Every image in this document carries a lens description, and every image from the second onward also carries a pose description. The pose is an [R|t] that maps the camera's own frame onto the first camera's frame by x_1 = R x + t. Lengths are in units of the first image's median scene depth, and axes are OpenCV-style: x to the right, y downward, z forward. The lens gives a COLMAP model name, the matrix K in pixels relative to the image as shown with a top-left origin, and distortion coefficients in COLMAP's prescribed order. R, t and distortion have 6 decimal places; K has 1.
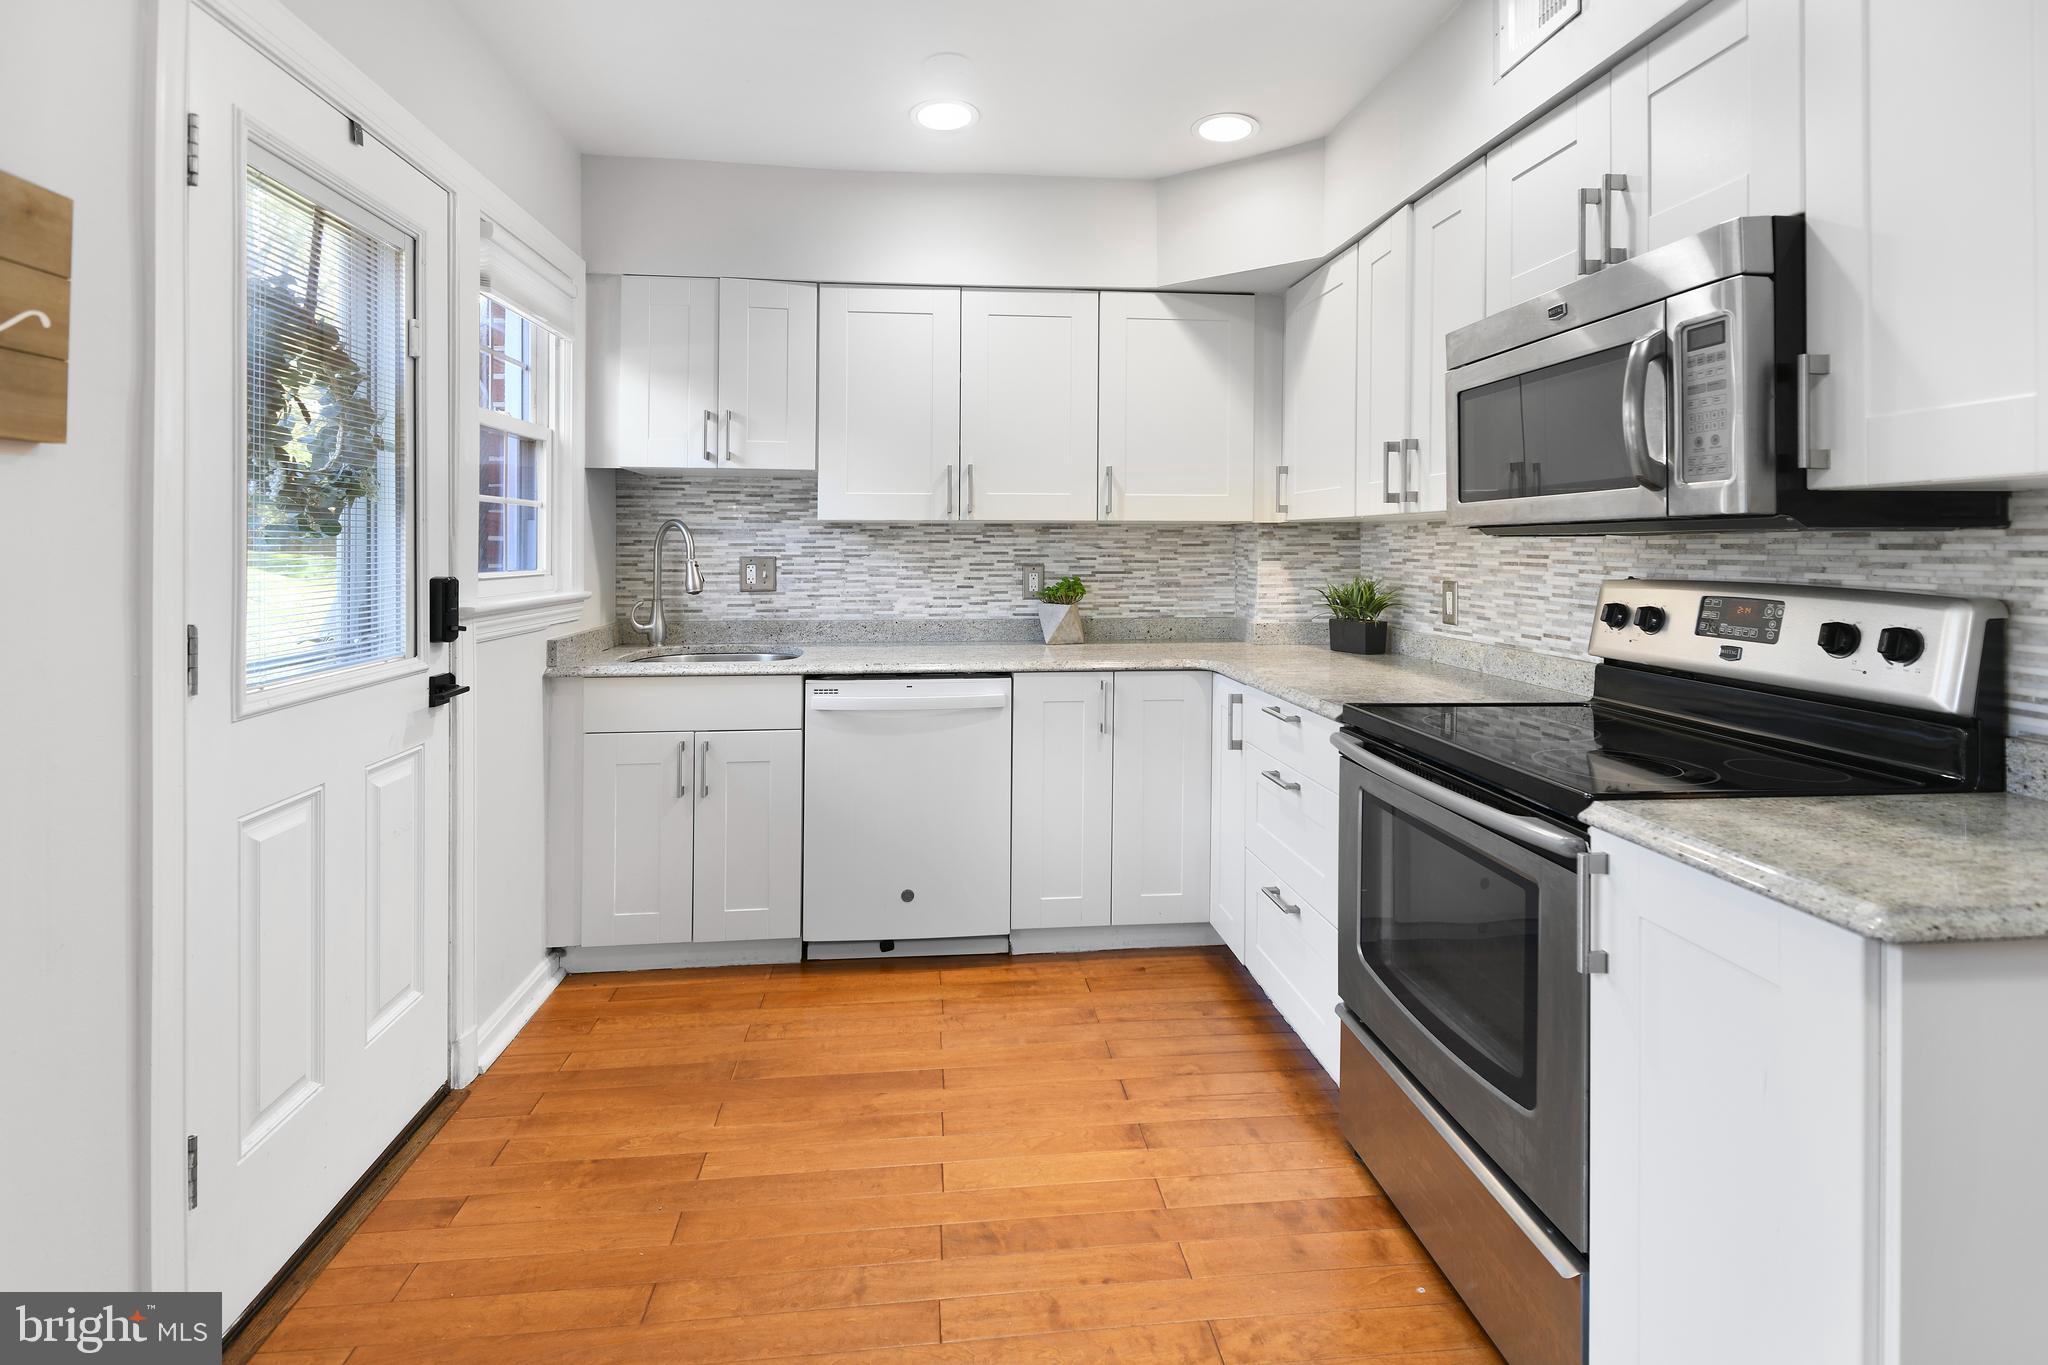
lens RADIAL K [[1000.4, 0, 1024.0], [0, 1000.4, 682.5], [0, 0, 1]] dist [0.000000, 0.000260]
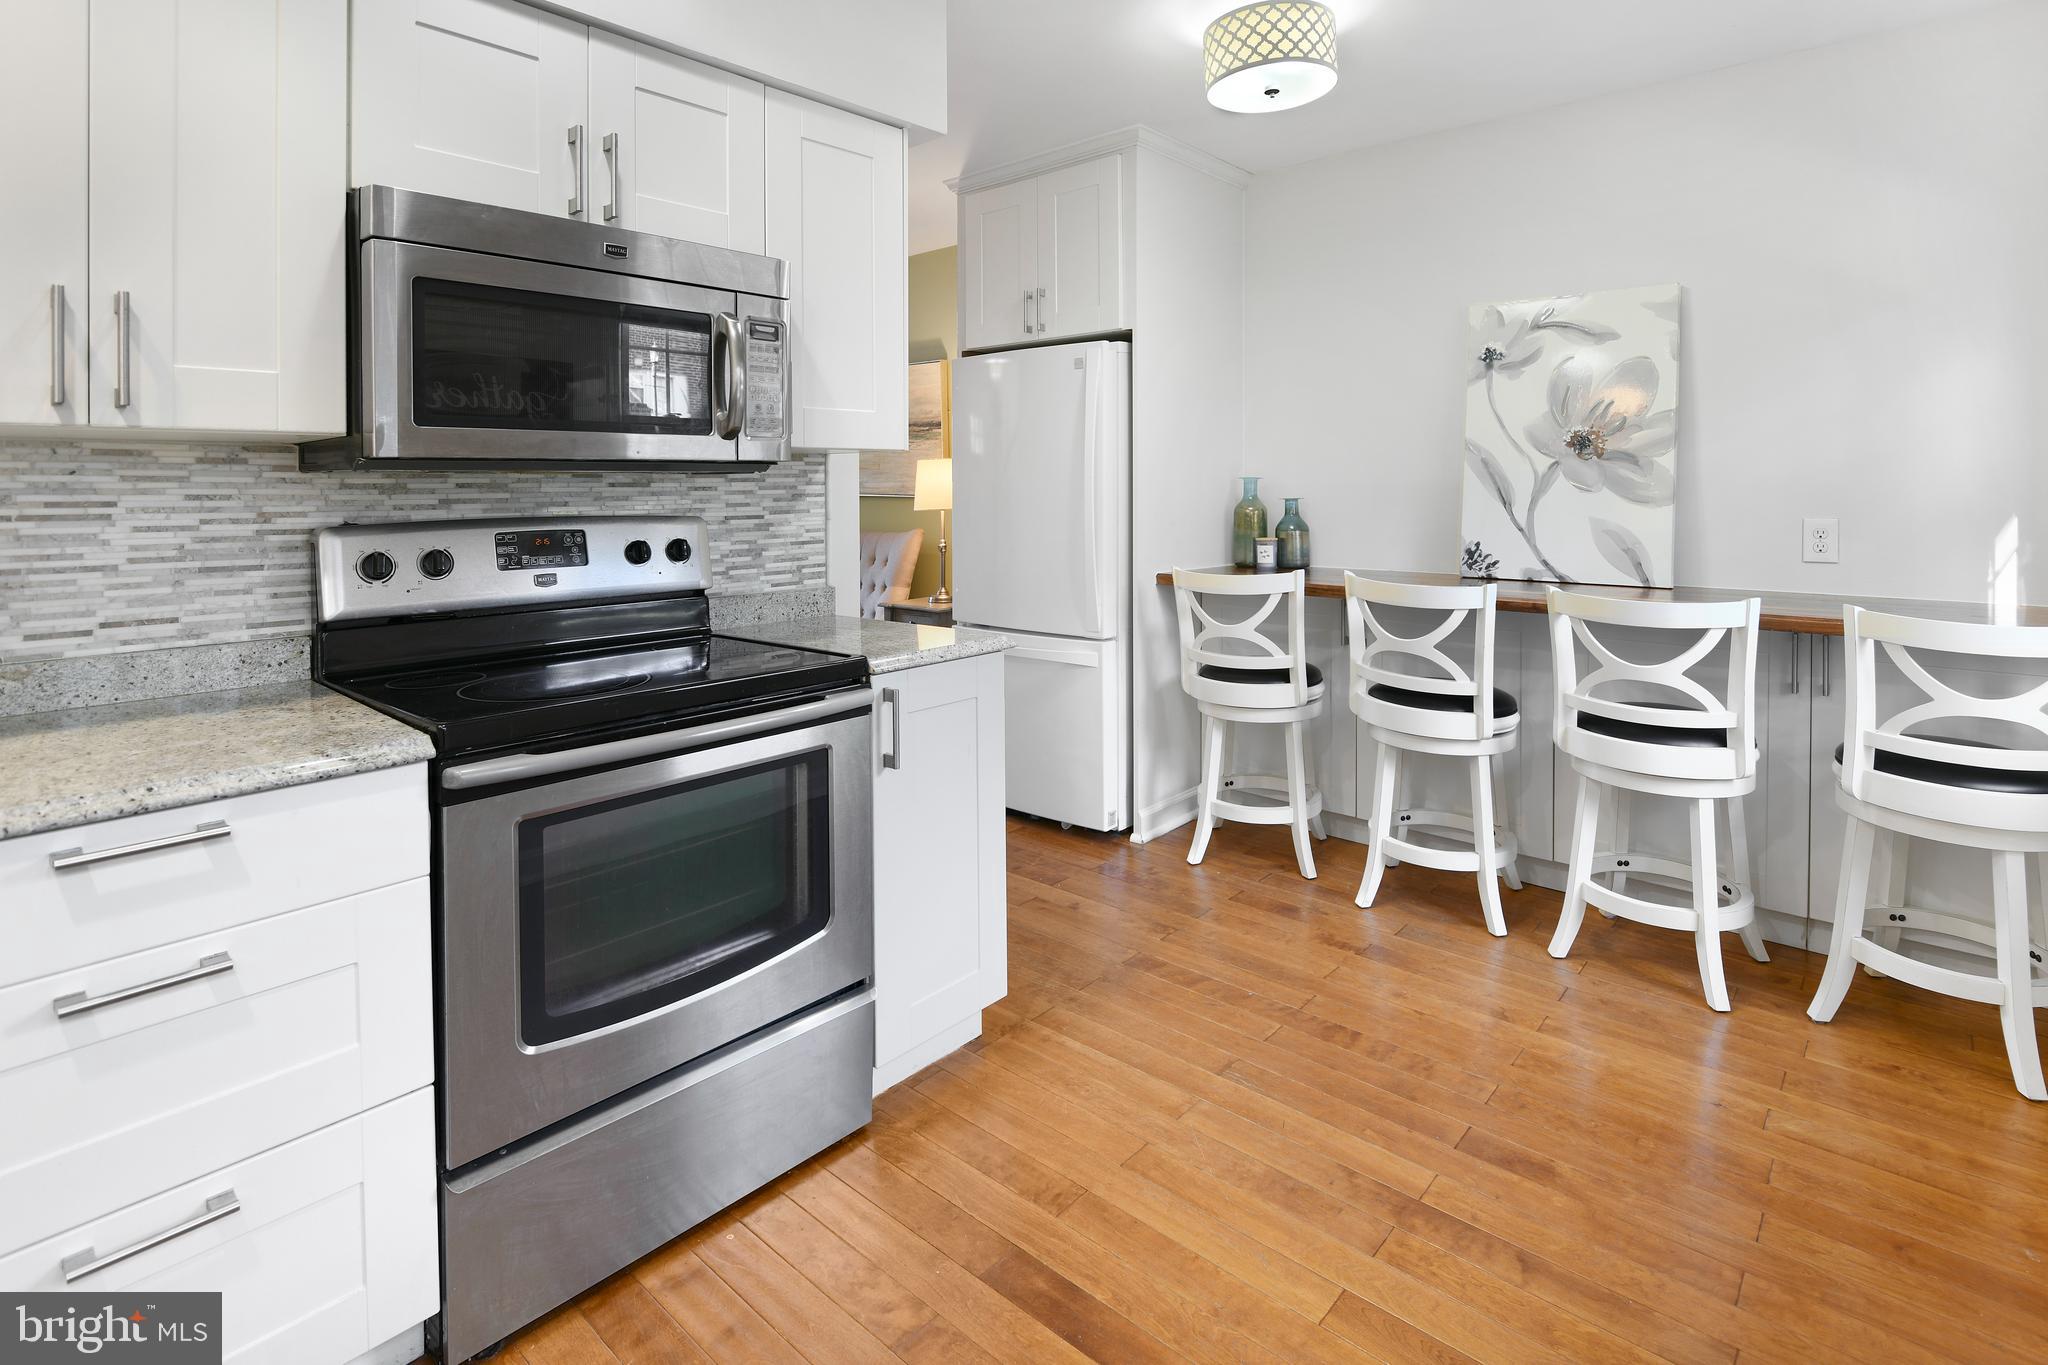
lens RADIAL K [[1002.4, 0, 1026.2], [0, 1002.4, 618.6], [0, 0, 1]] dist [-0.003239, -0.000871]
pose [[-0.671700, -0.092938, 0.734971, -0.465719], [0.107902, 0.969246, 0.221176, -0.170699], [-0.732923, 0.227869, -0.641014, 1.281214]]
